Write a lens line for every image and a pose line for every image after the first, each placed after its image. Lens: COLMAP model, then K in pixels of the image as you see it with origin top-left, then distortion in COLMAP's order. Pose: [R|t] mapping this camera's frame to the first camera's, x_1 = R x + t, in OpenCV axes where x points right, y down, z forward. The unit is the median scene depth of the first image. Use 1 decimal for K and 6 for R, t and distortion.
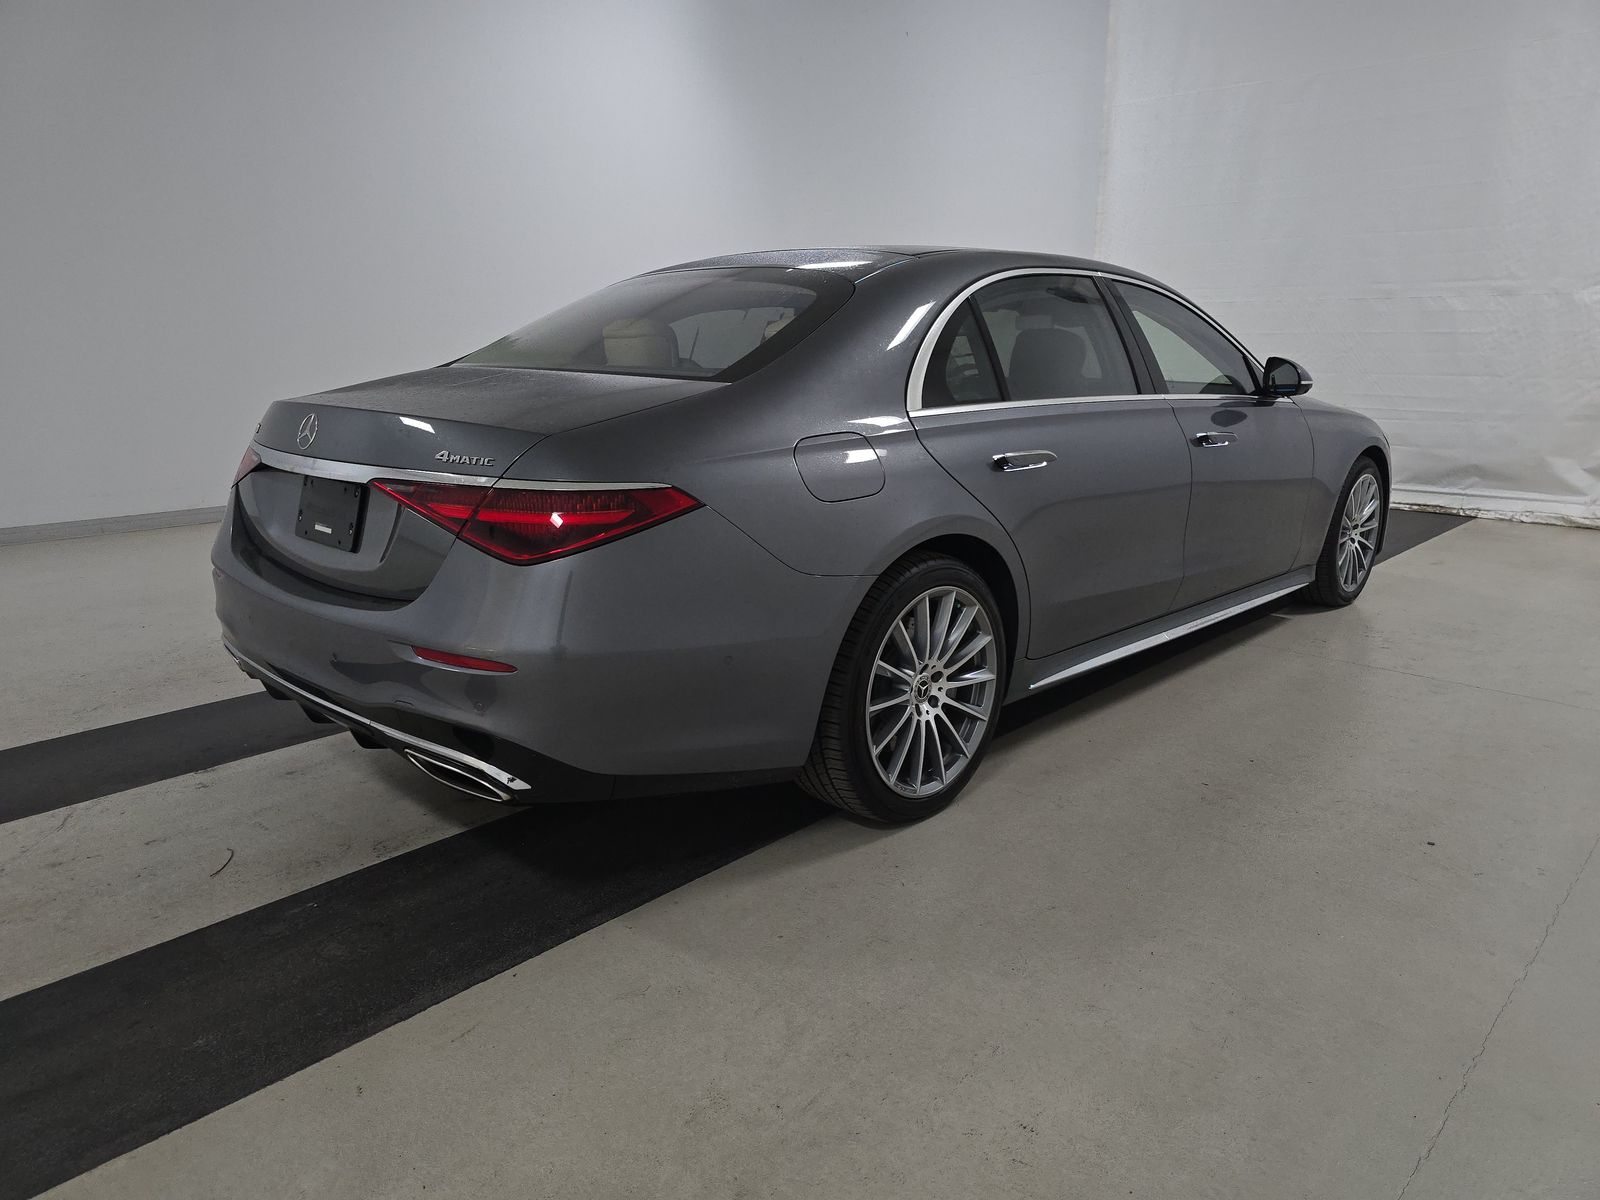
lens RADIAL K [[1068.5, 0, 800.0], [0, 1068.5, 600.0], [0, 0, 1]] dist [0.016379, -0.001637]
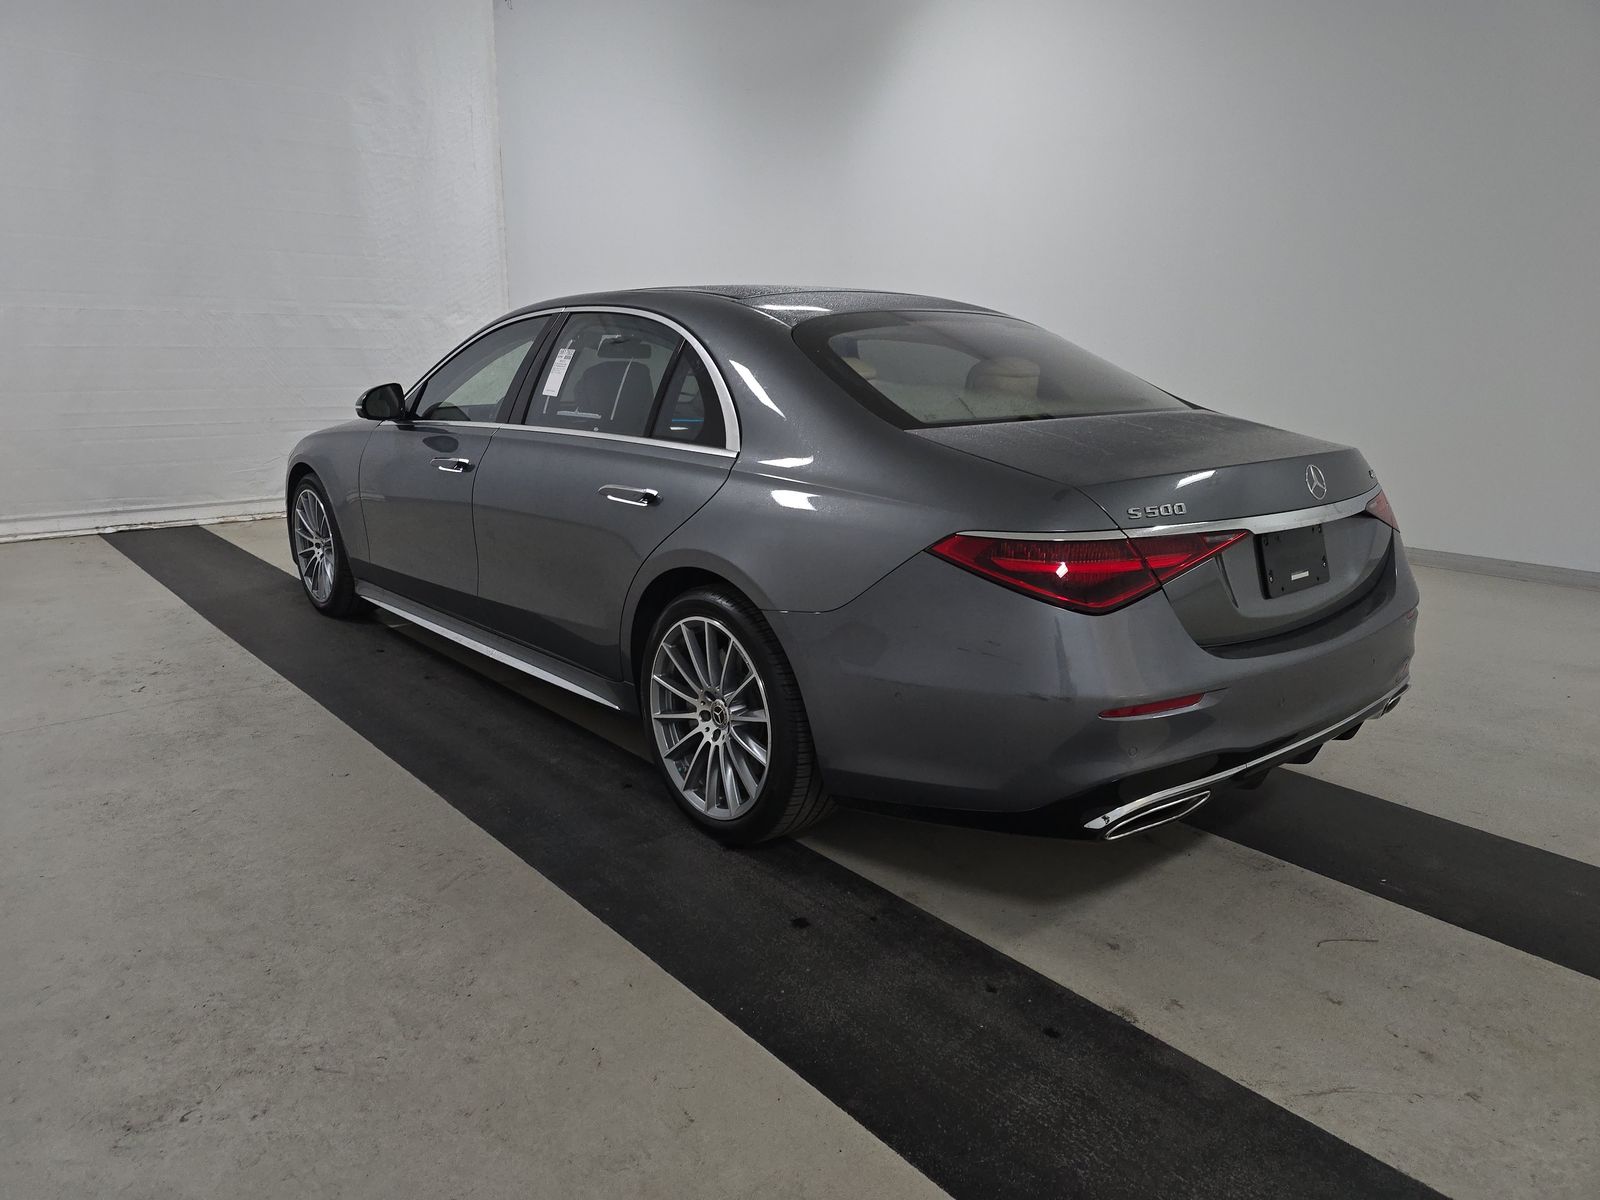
lens RADIAL K [[1068.5, 0, 800.0], [0, 1068.5, 600.0], [0, 0, 1]] dist [0.016379, -0.001637]
pose [[0.105530, -0.230807, 0.967260, -1.216592], [0.228500, 0.952292, 0.202306, -0.294085], [-0.967807, 0.199669, 0.153235, 1.067741]]
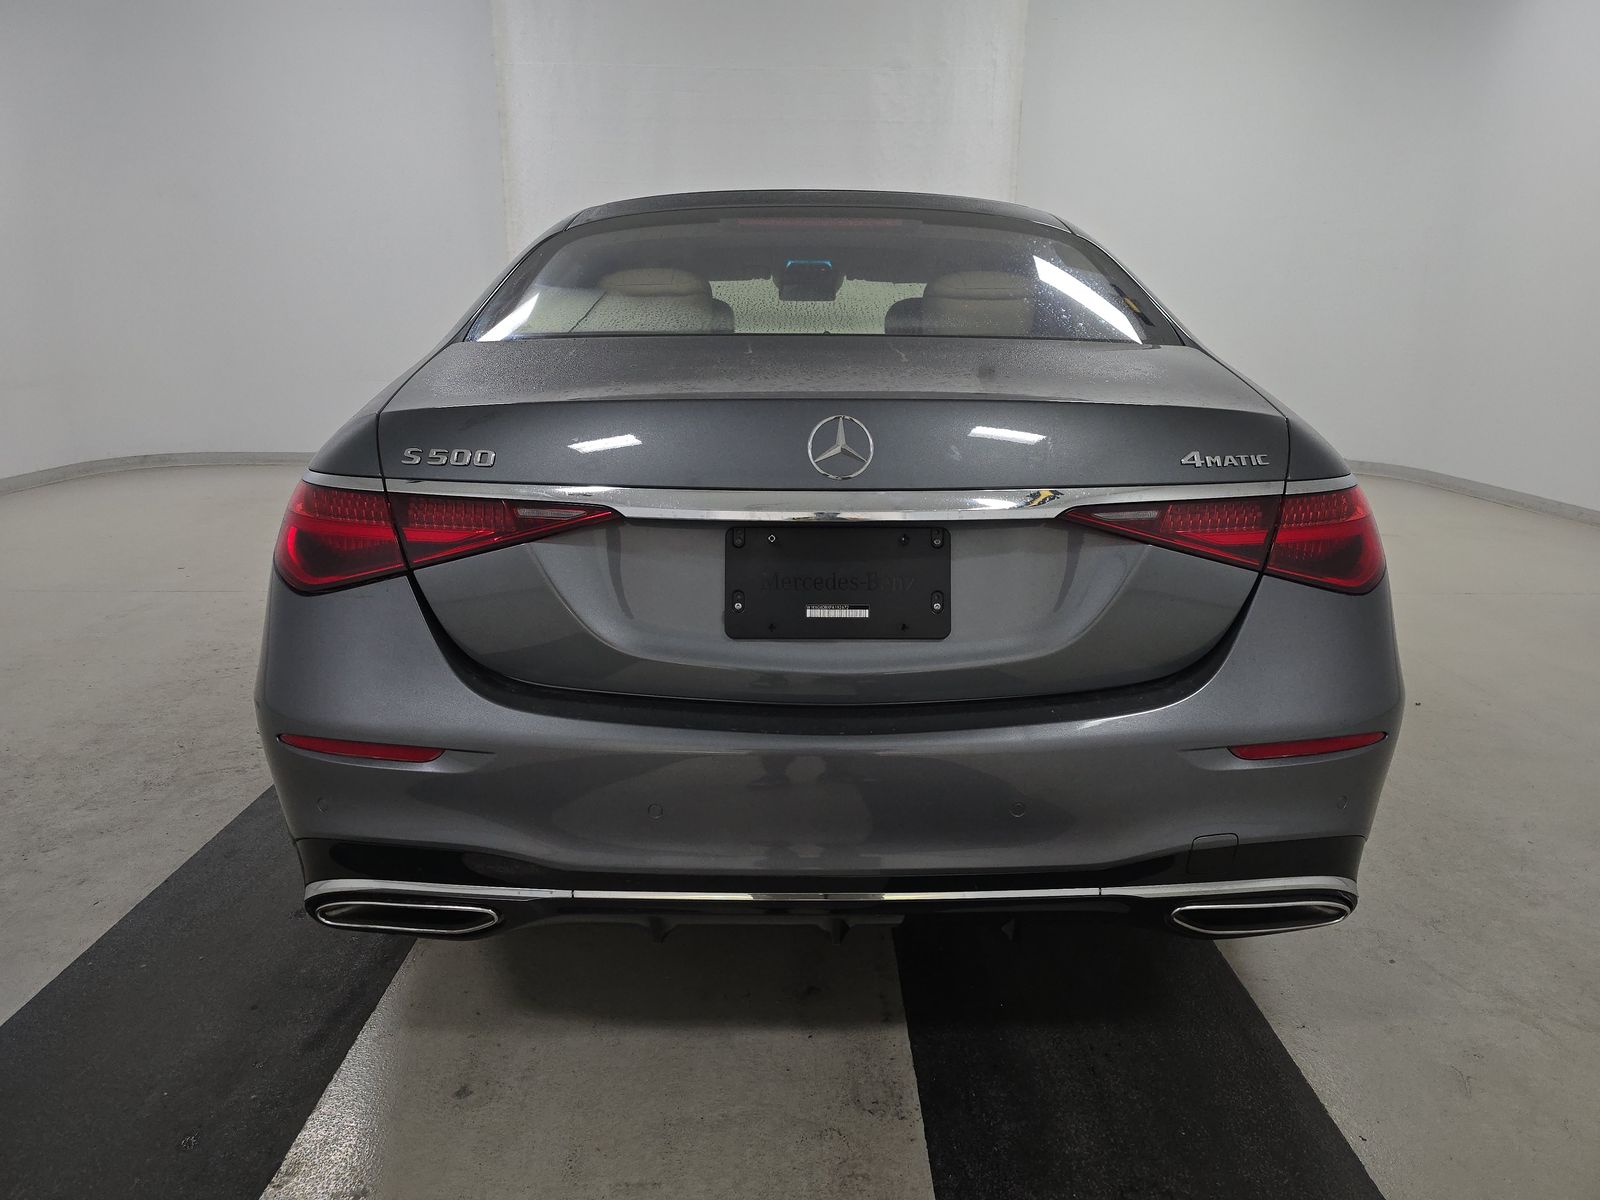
lens RADIAL K [[1068.5, 0, 800.0], [0, 1068.5, 600.0], [0, 0, 1]] dist [0.016379, -0.001637]
pose [[0.712943, -0.169717, 0.680374, -0.691173], [0.159136, 0.984112, 0.078729, -0.099031], [-0.682926, 0.052143, 0.728624, 0.486591]]
